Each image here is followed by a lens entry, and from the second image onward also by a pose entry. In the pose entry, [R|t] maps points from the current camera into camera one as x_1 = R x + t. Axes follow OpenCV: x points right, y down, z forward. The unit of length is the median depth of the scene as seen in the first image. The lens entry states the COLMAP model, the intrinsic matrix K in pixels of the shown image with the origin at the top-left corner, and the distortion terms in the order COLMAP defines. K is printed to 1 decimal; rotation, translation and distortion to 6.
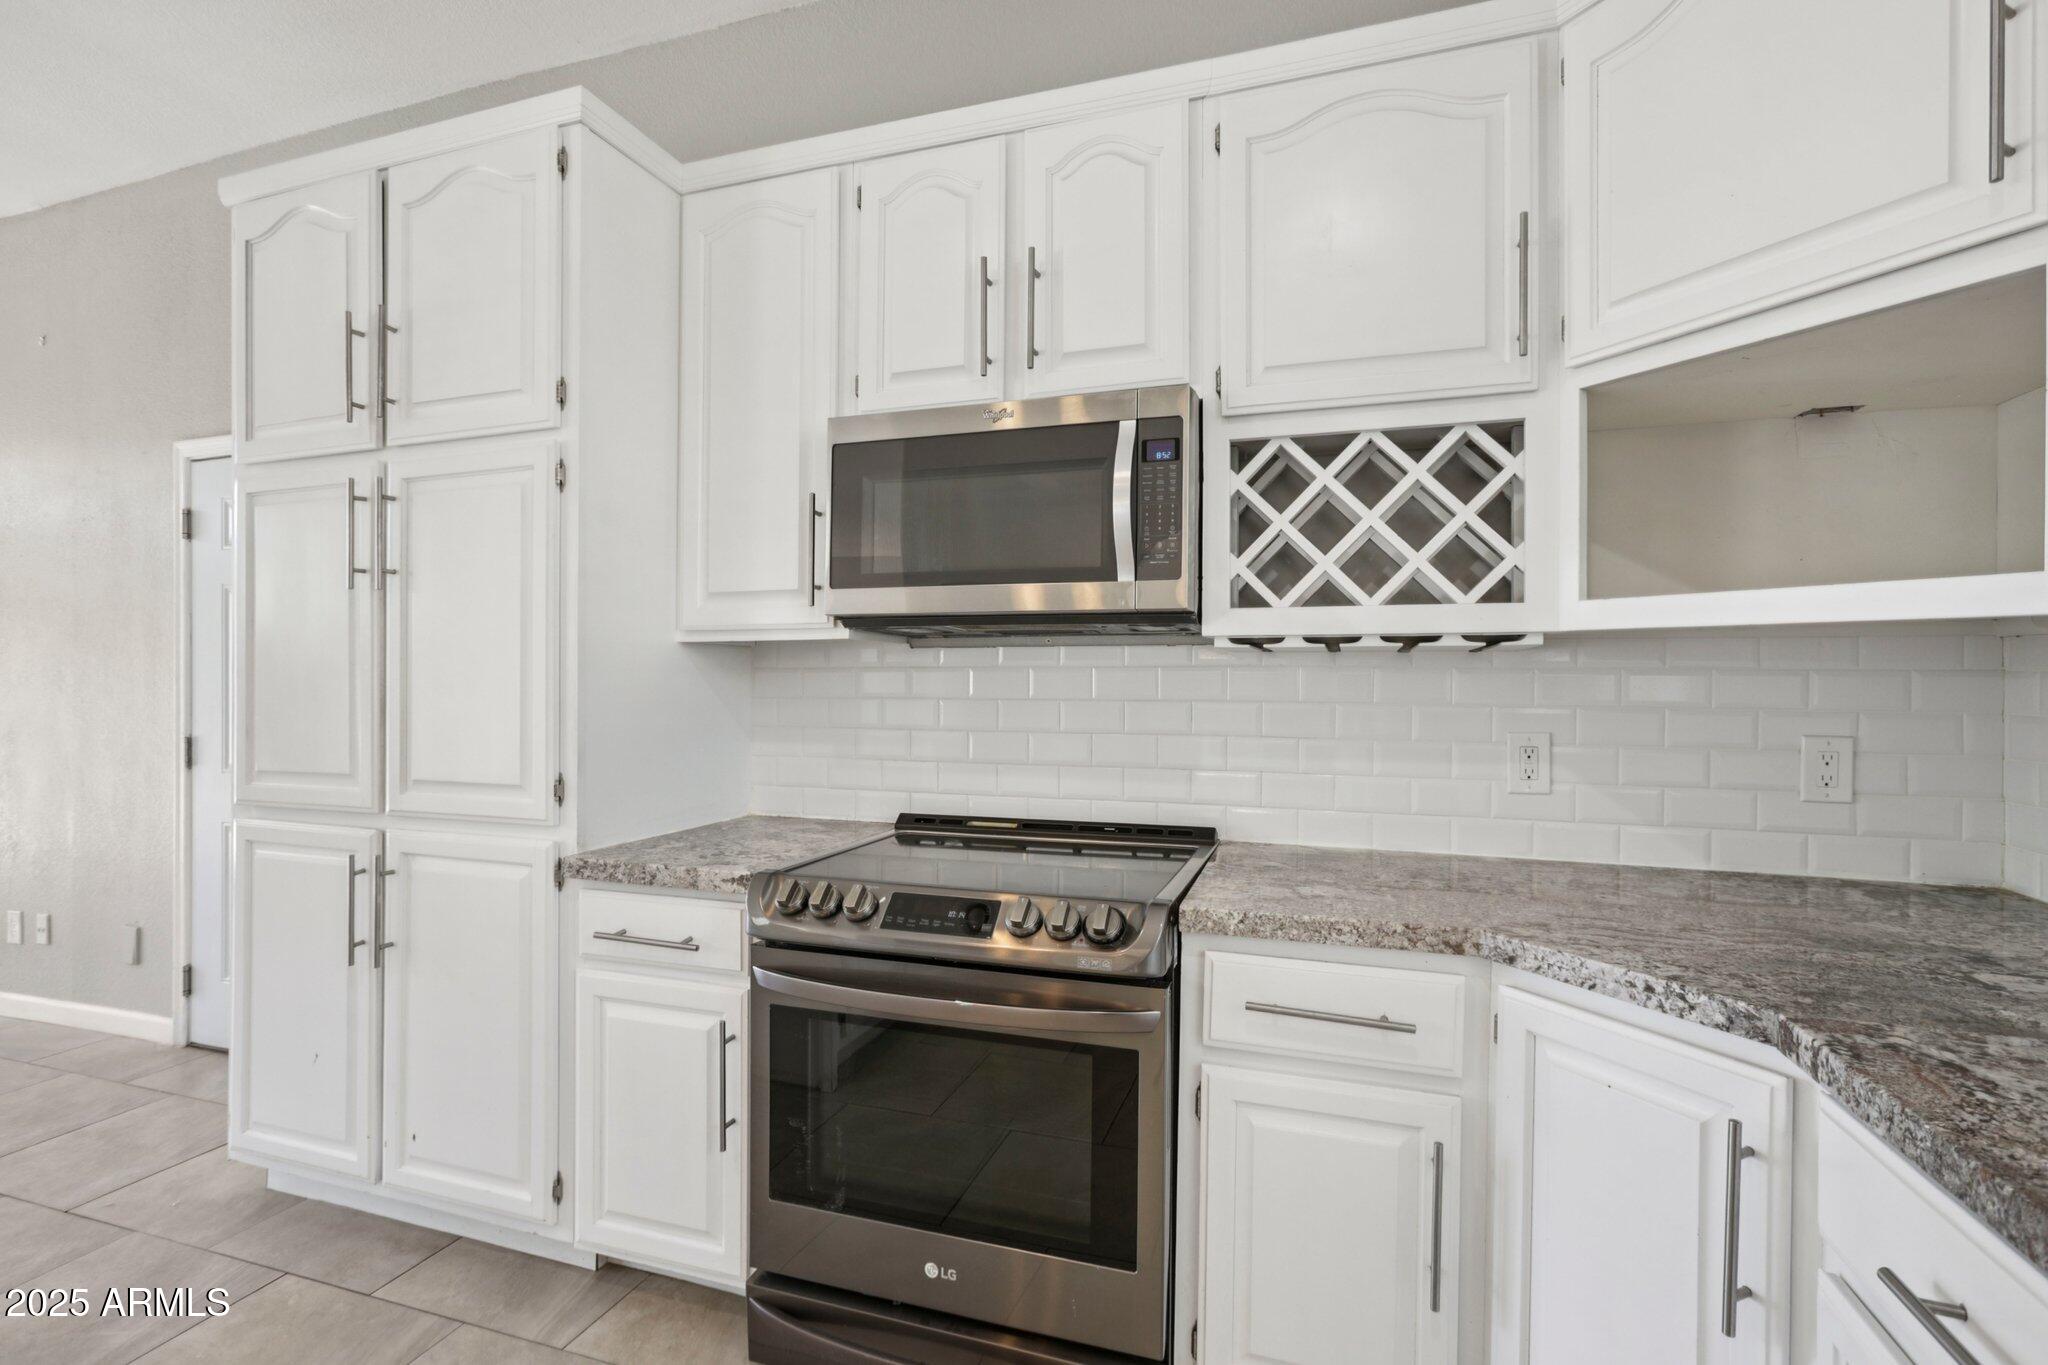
lens RADIAL K [[952.7, 0, 1005.4], [0, 952.7, 681.6], [0, 0, 1]] dist [-0.050597, 0.005584]
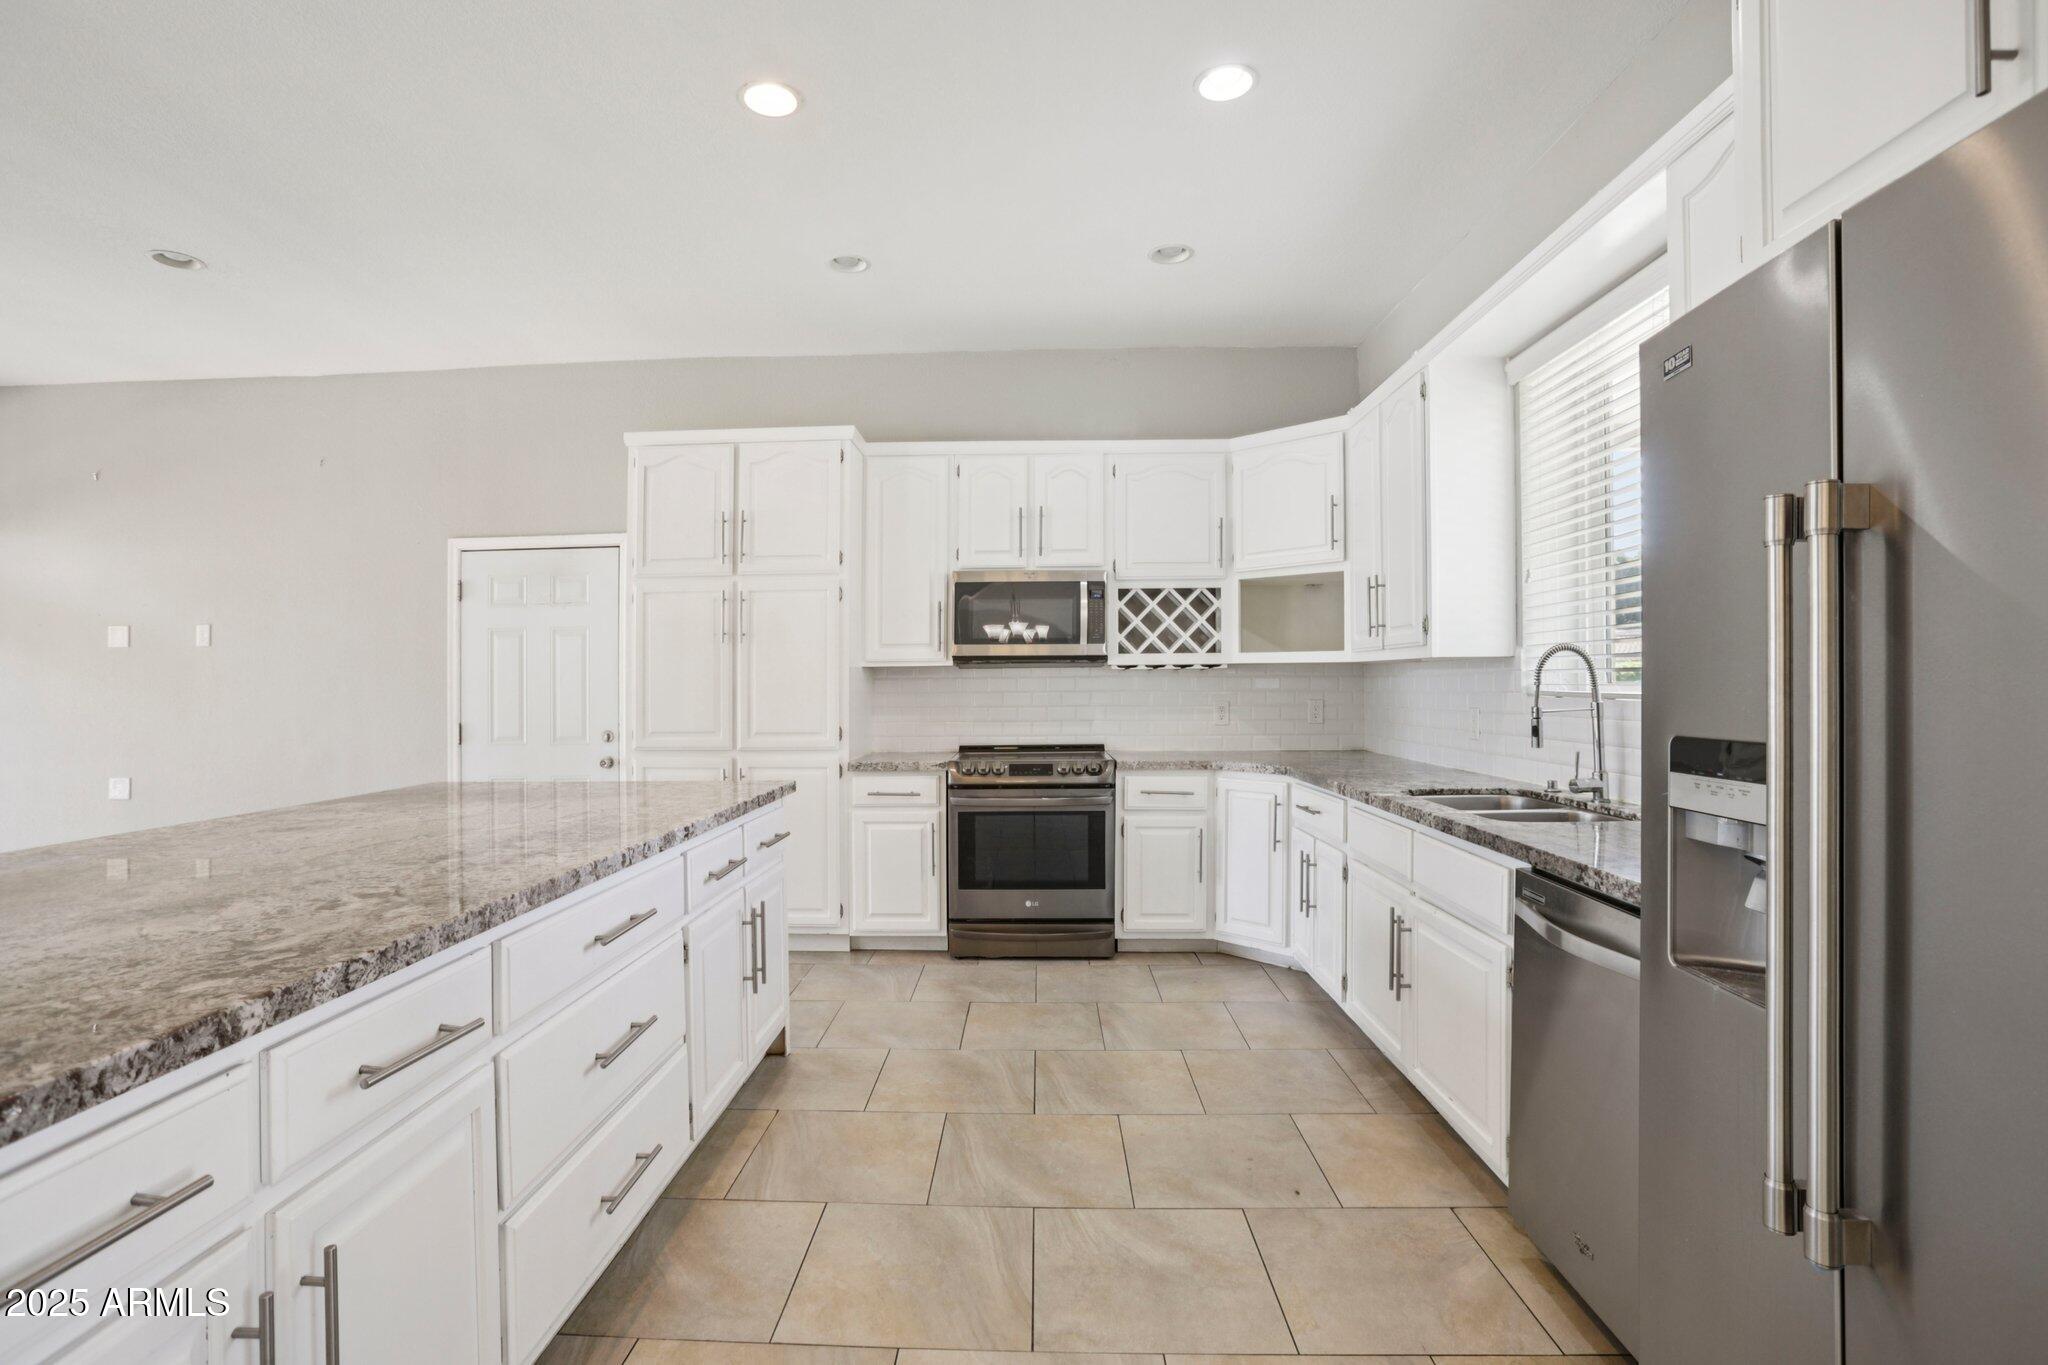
lens RADIAL K [[952.7, 0, 1032.3], [0, 952.7, 682.9], [0, 0, 1]] dist [-0.050597, 0.005584]
pose [[0.946092, -0.010708, 0.323720, -0.846251], [0.010561, 0.999942, 0.002212, -0.007002], [-0.323725, 0.001326, 0.946150, -1.413587]]
